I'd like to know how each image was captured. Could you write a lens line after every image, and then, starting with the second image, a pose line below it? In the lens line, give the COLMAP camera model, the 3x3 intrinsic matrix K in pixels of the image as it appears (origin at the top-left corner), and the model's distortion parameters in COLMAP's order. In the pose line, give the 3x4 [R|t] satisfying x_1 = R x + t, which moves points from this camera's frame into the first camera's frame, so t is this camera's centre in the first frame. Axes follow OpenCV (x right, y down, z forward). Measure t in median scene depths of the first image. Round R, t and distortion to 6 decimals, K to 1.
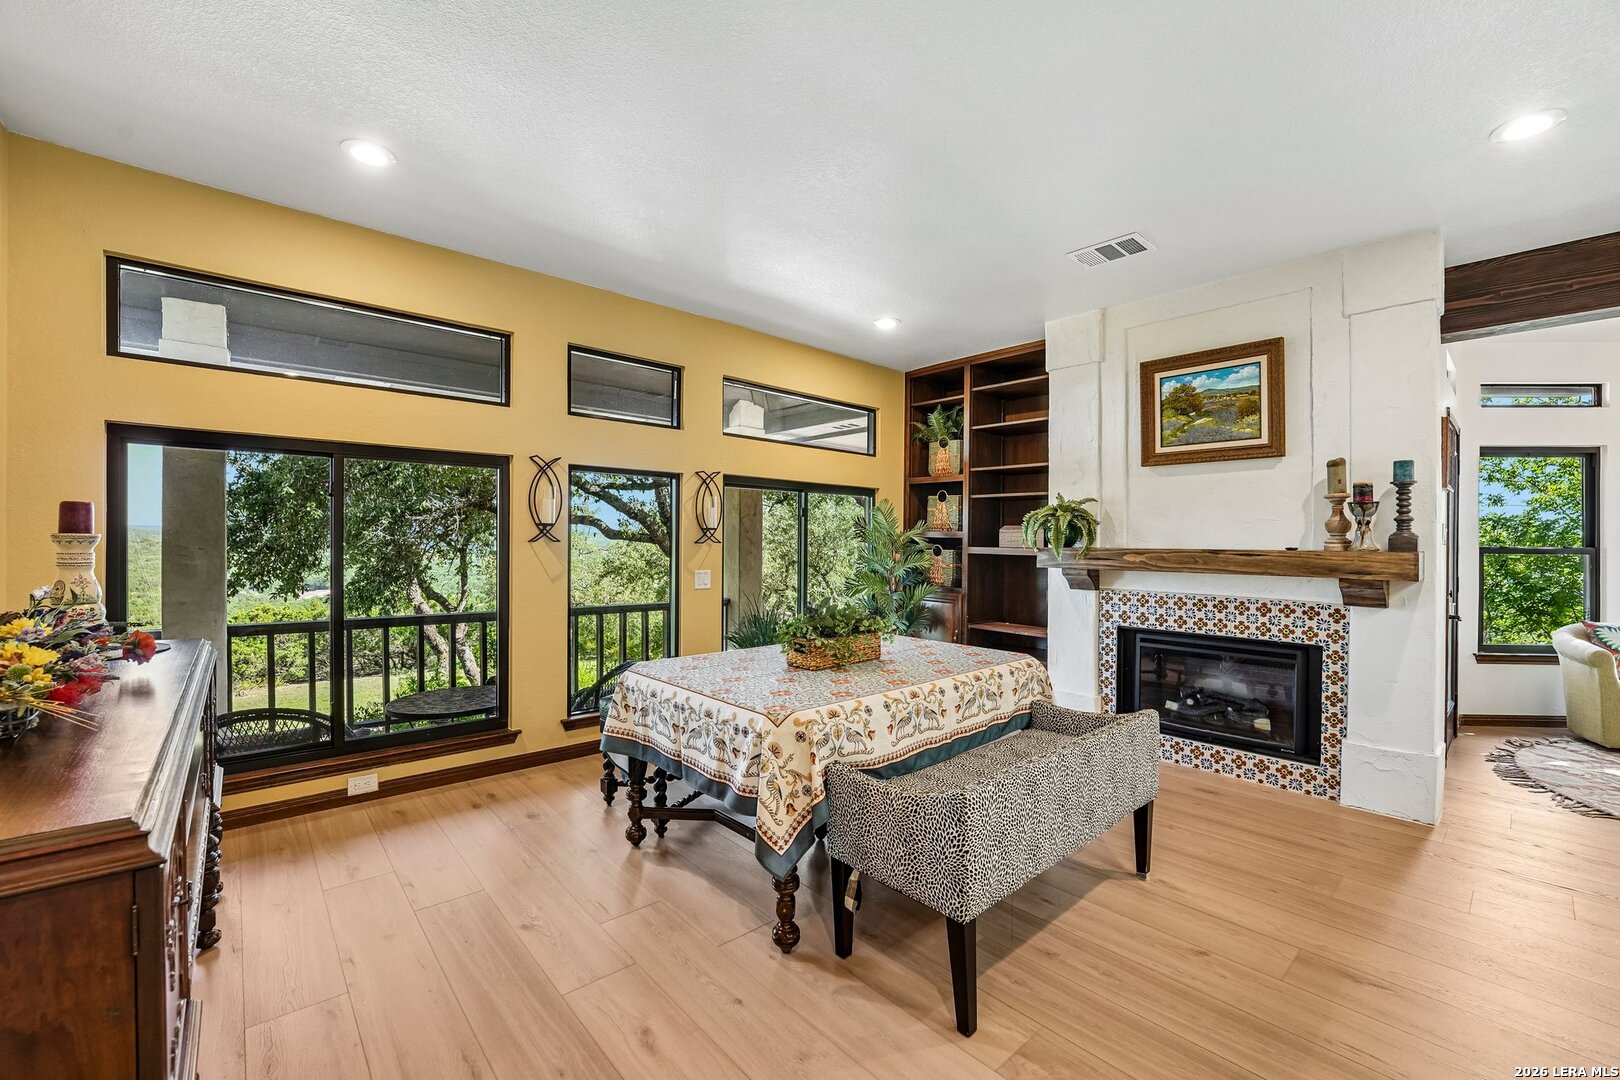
lens RADIAL K [[658.6, 0, 803.0], [0, 658.6, 523.1], [0, 0, 1]] dist [-0.030985, 0.003527]
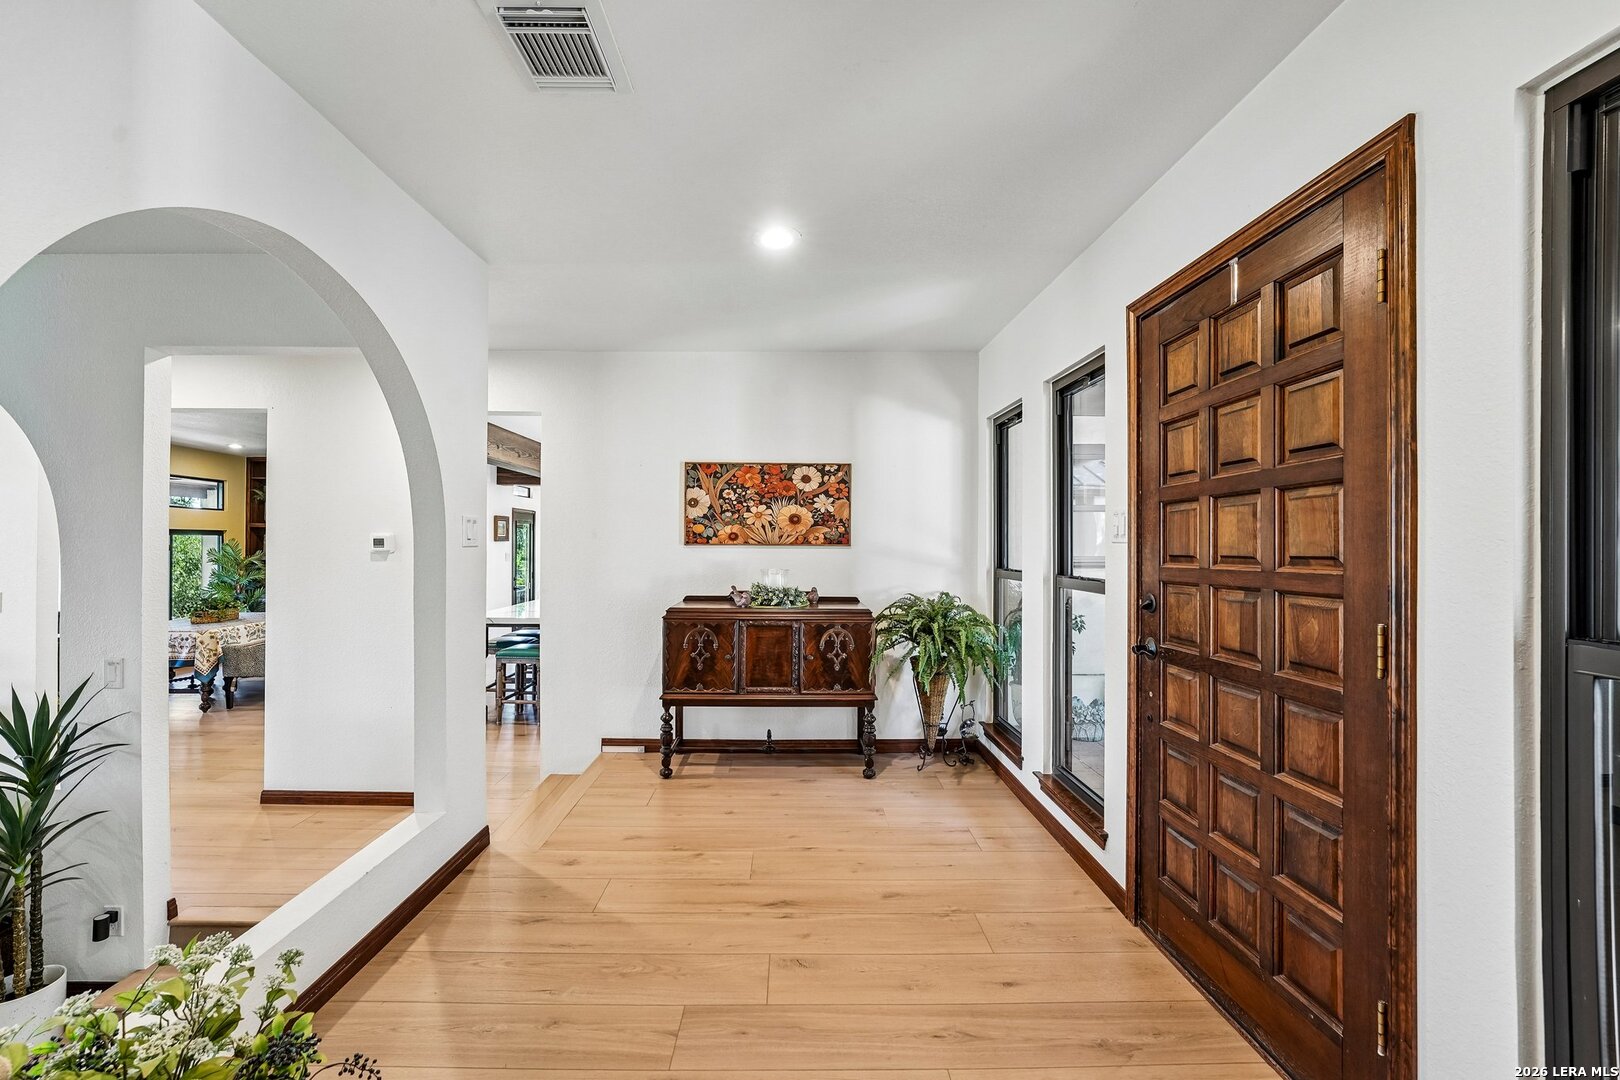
lens RADIAL K [[658.6, 0, 800.9], [0, 658.6, 535.7], [0, 0, 1]] dist [-0.030985, 0.003527]
pose [[0.637021, 0.000930, 0.770846, -0.293316], [-0.018584, 0.999727, 0.014151, -0.126835], [-0.770622, -0.023340, 0.636865, -1.566823]]
